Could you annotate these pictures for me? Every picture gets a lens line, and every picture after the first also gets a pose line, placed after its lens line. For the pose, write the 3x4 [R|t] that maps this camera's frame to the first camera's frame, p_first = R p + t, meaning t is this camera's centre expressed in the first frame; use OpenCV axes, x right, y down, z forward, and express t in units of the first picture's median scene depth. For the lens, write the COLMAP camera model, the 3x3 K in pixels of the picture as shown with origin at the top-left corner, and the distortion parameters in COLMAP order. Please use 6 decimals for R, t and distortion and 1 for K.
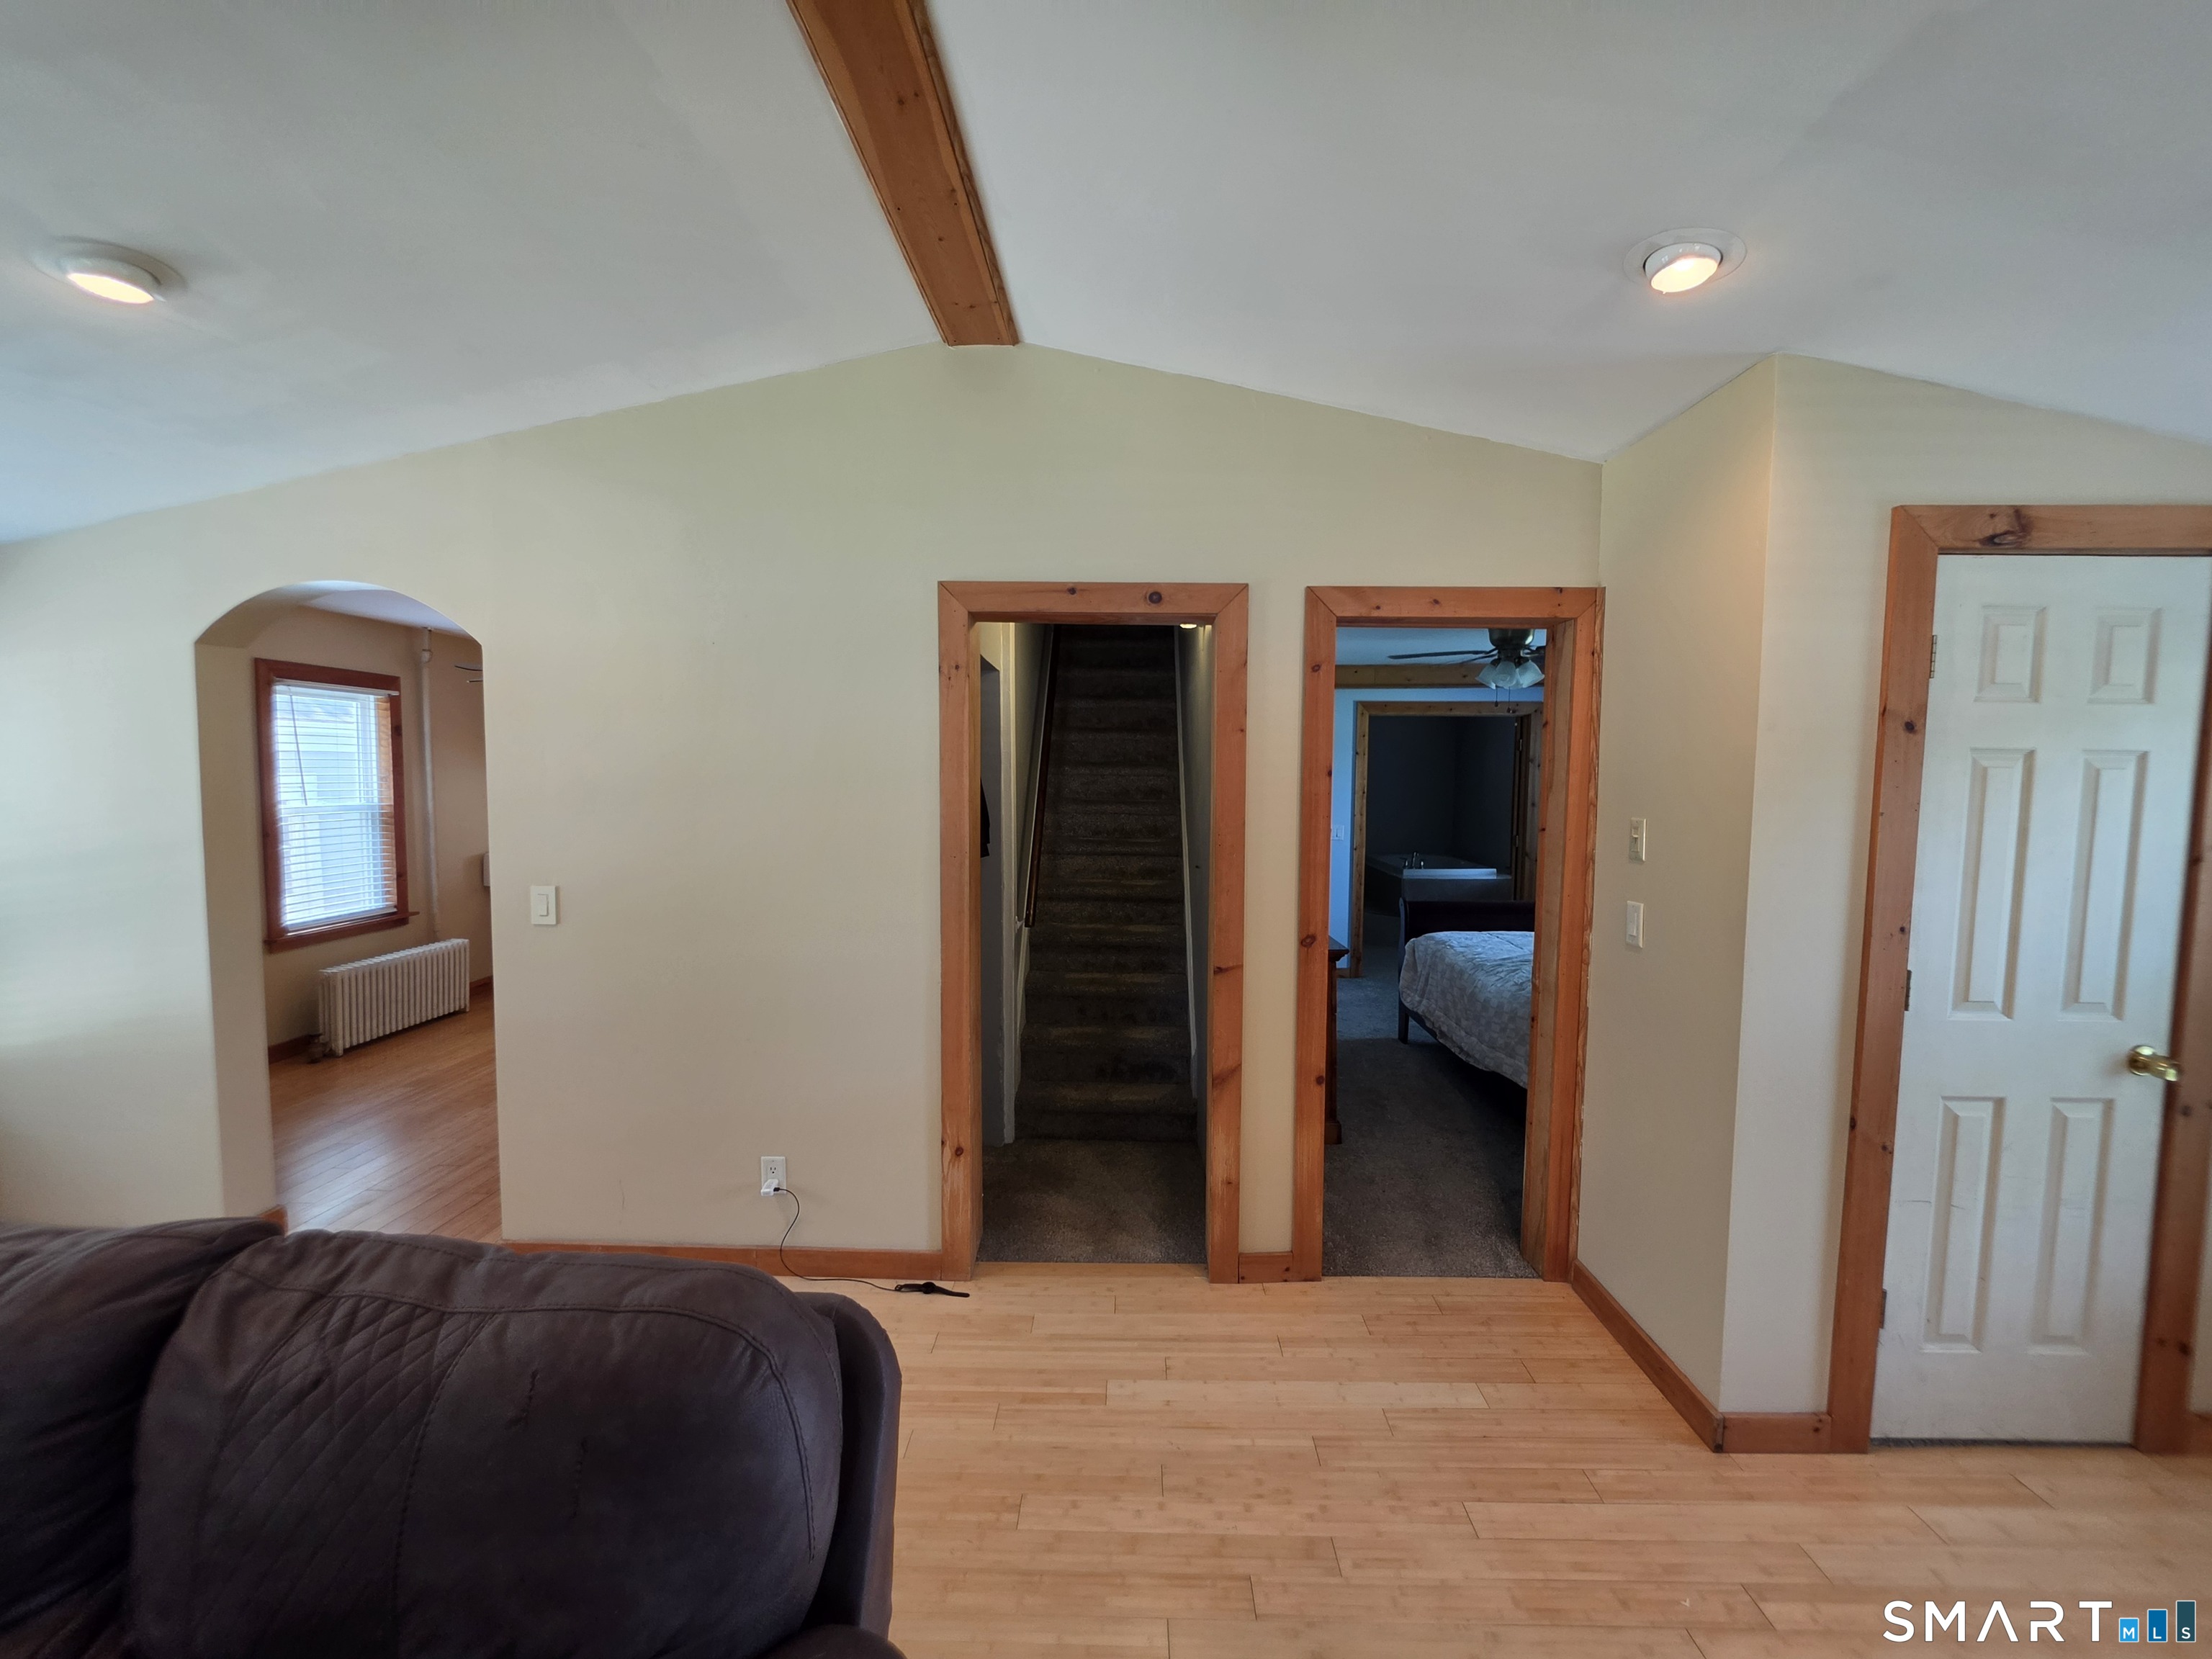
lens RADIAL K [[879.1, 0, 1106.0], [0, 879.1, 829.5], [0, 0, 1]] dist [-0.005204, 0.000208]
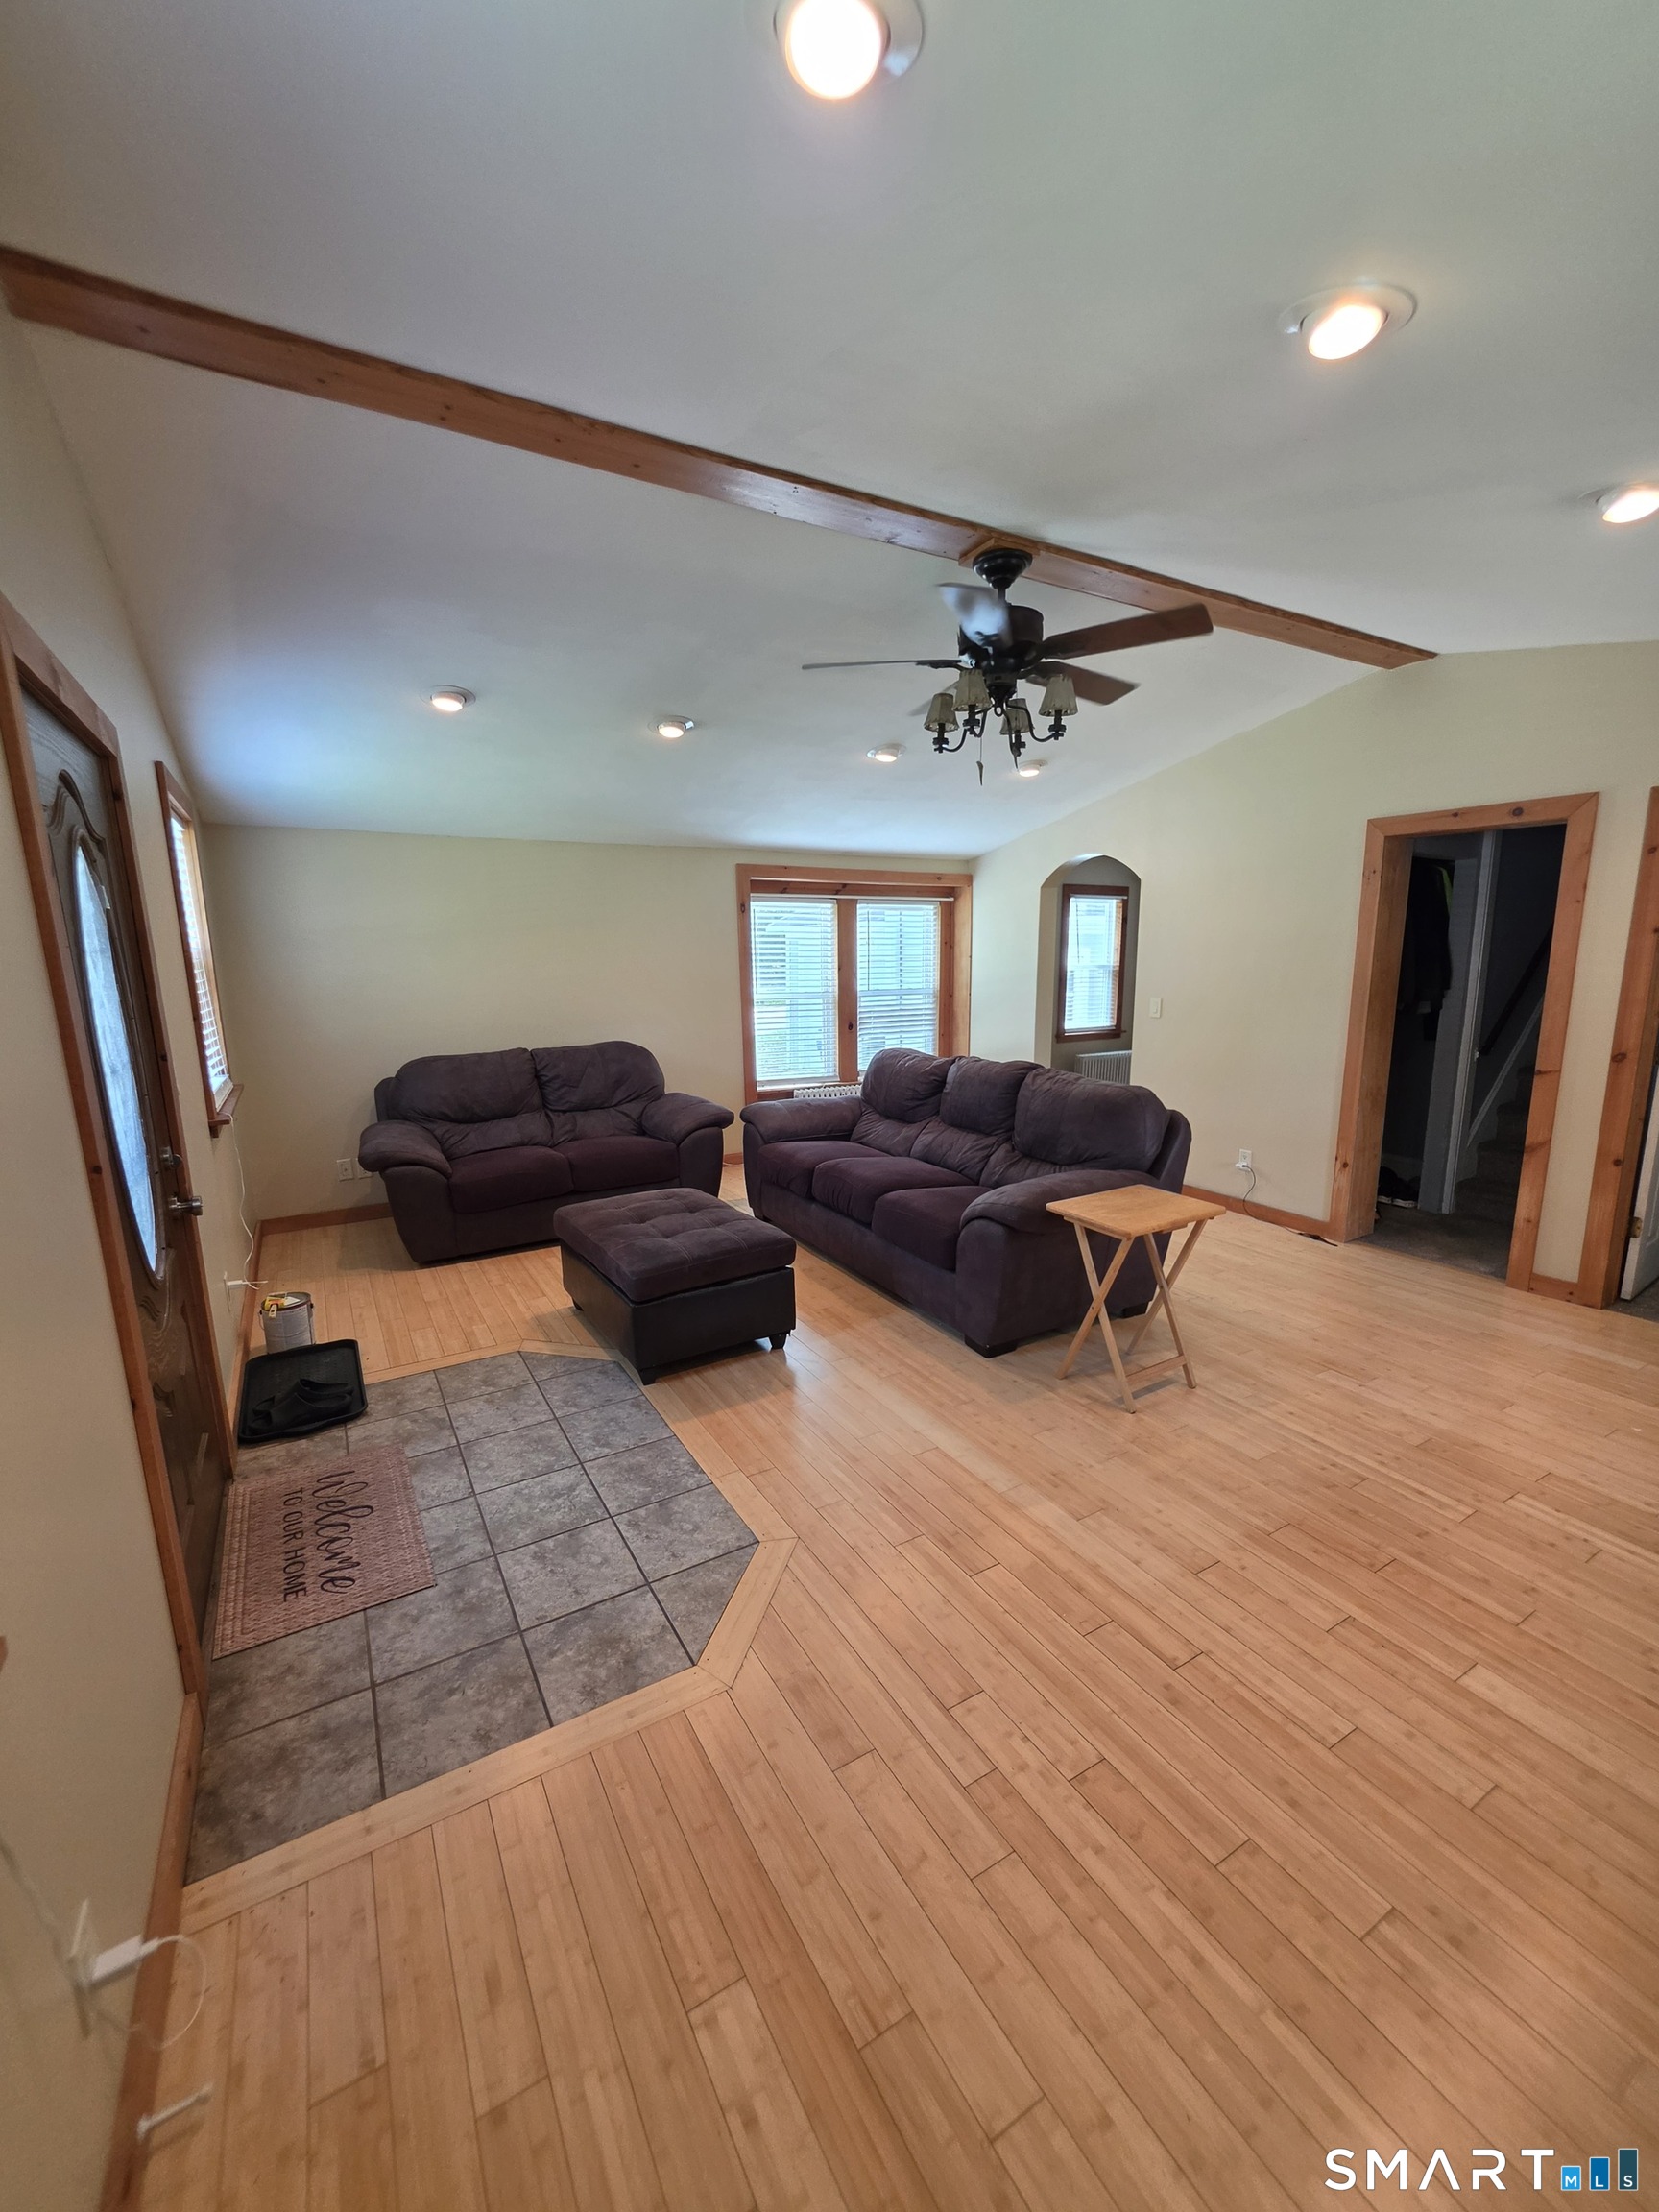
lens RADIAL K [[879.1, 0, 826.5], [0, 879.1, 1113.9], [0, 0, 1]] dist [-0.005204, 0.000208]
pose [[0.513104, 0.146382, -0.845752, 0.470914], [-0.041163, 0.988413, 0.146101, 0.041156], [0.857339, -0.040151, 0.513184, -0.459846]]
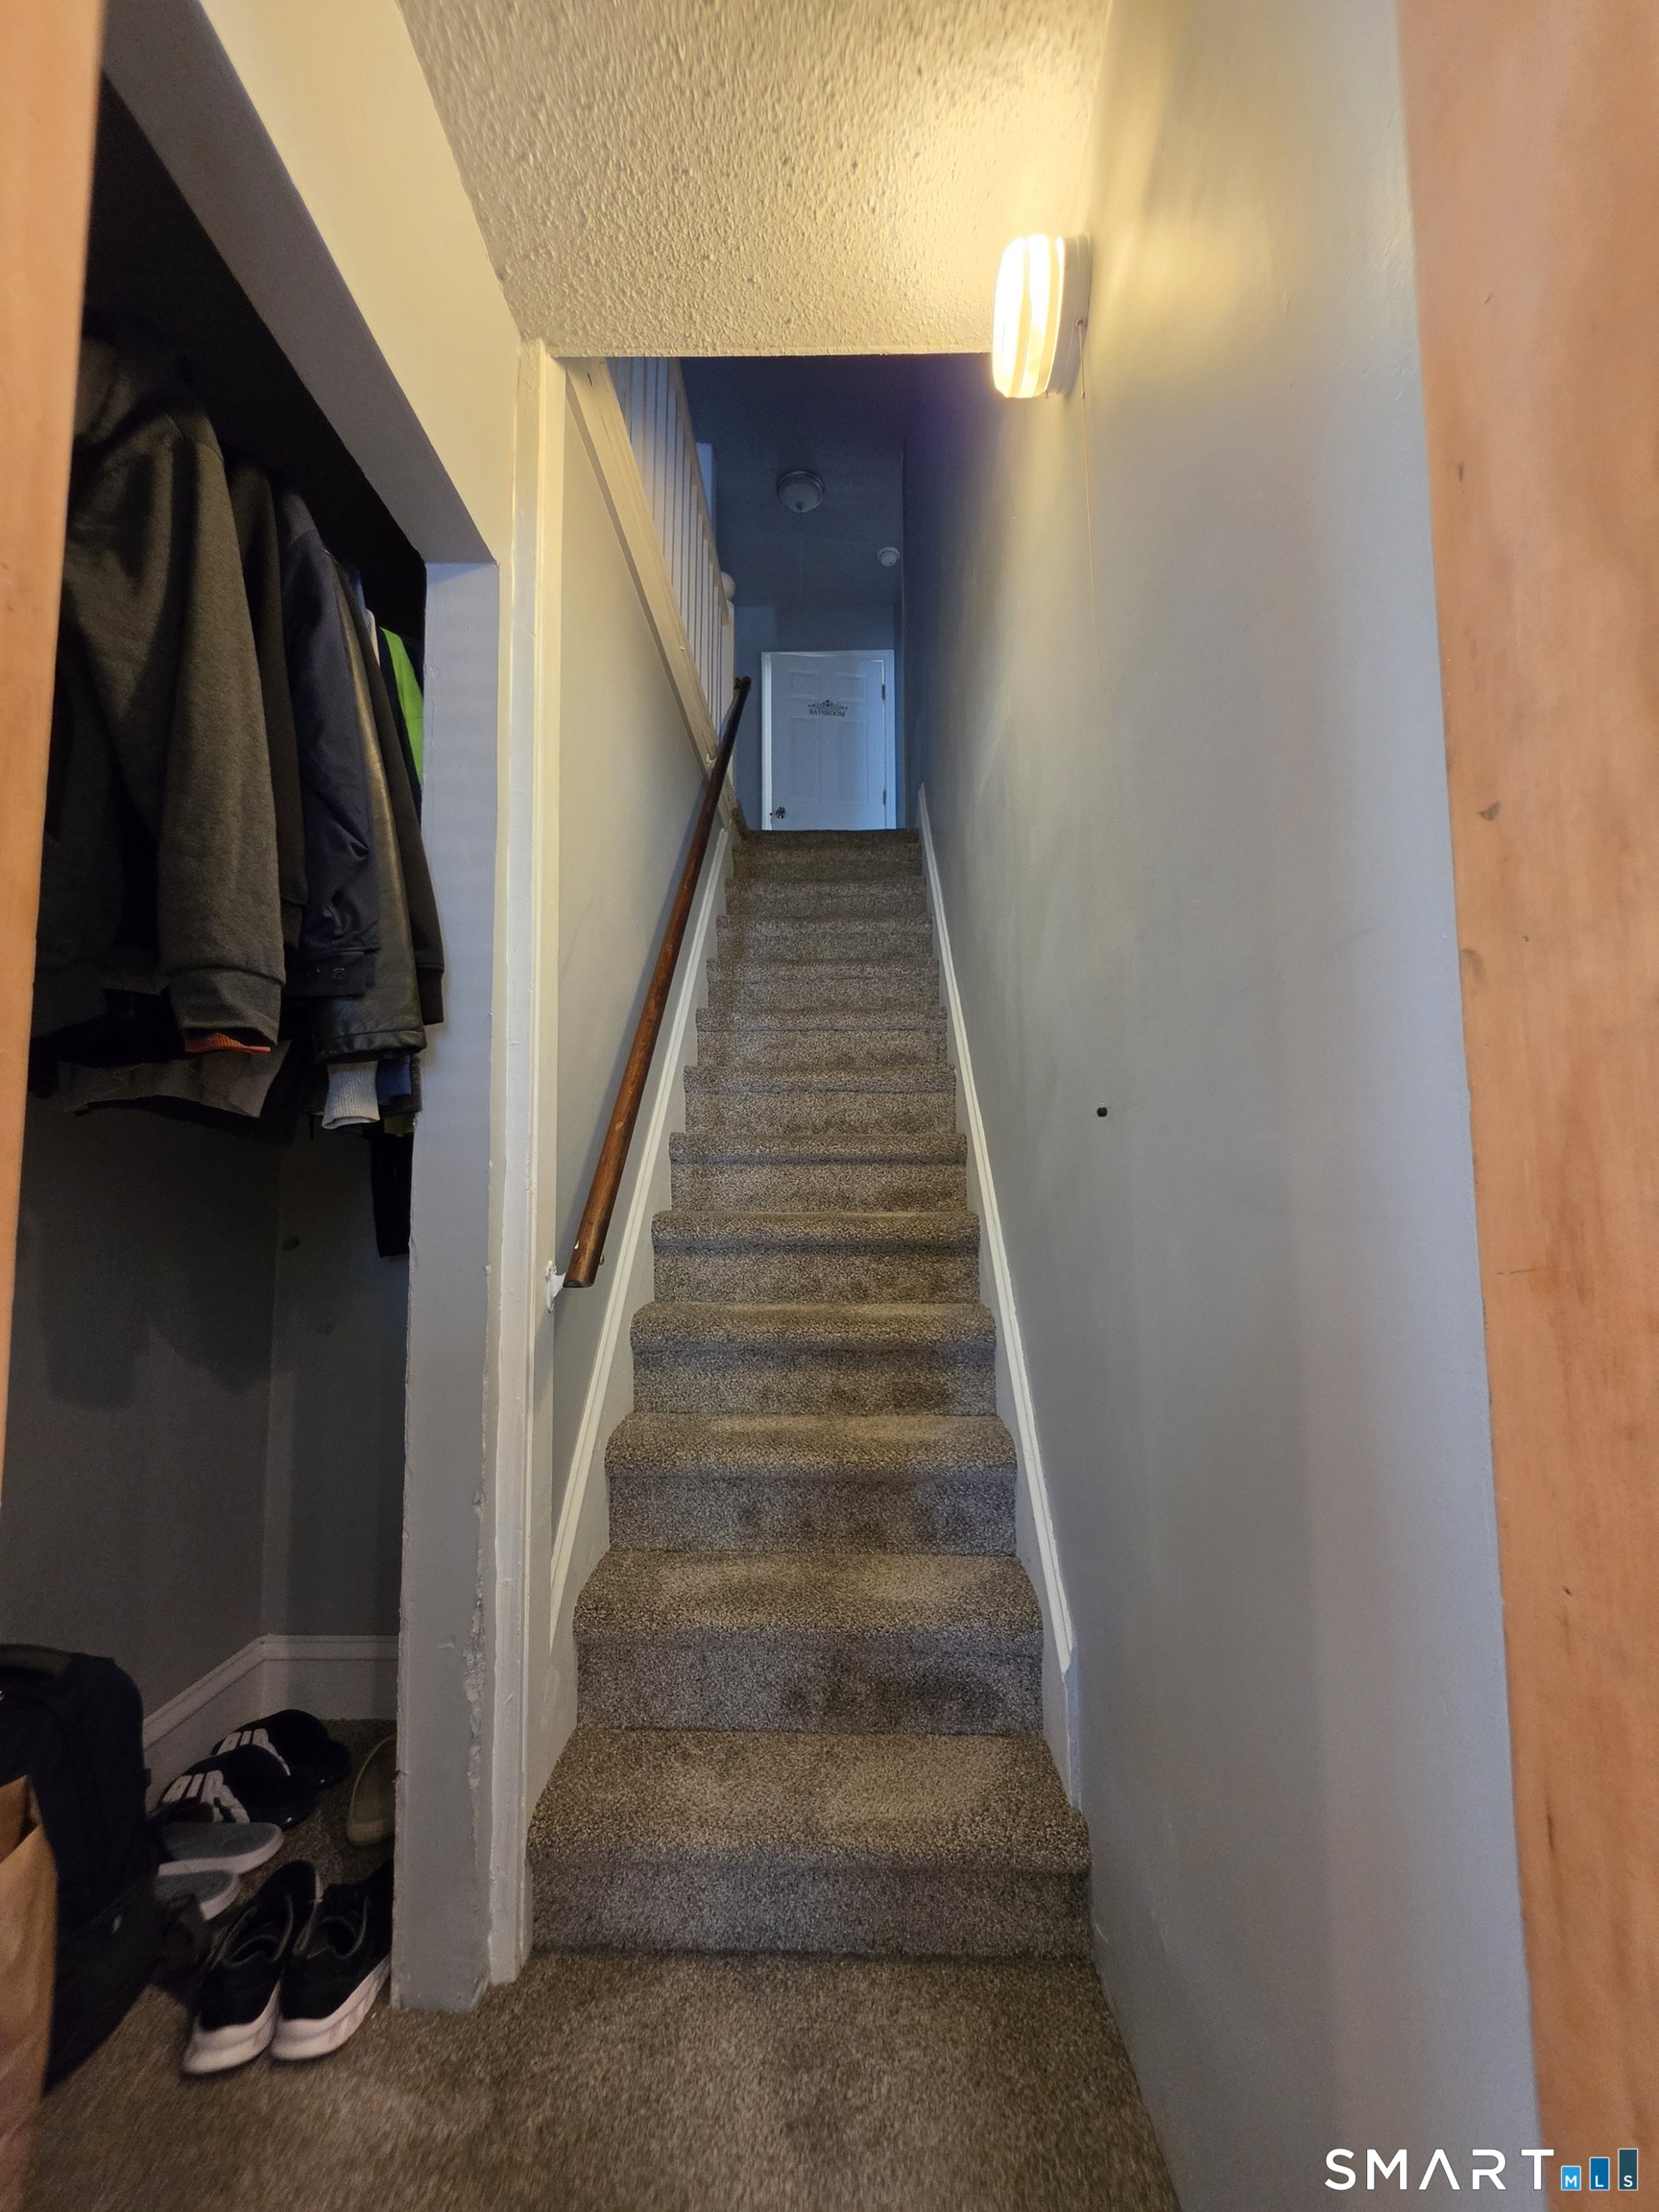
lens RADIAL K [[879.1, 0, 826.5], [0, 879.1, 1113.9], [0, 0, 1]] dist [-0.005204, 0.000208]
pose [[0.999846, -0.017544, -0.000607, 0.010984], [0.017222, 0.987017, -0.159689, 0.089892], [0.003401, 0.159654, 0.987167, 0.575735]]
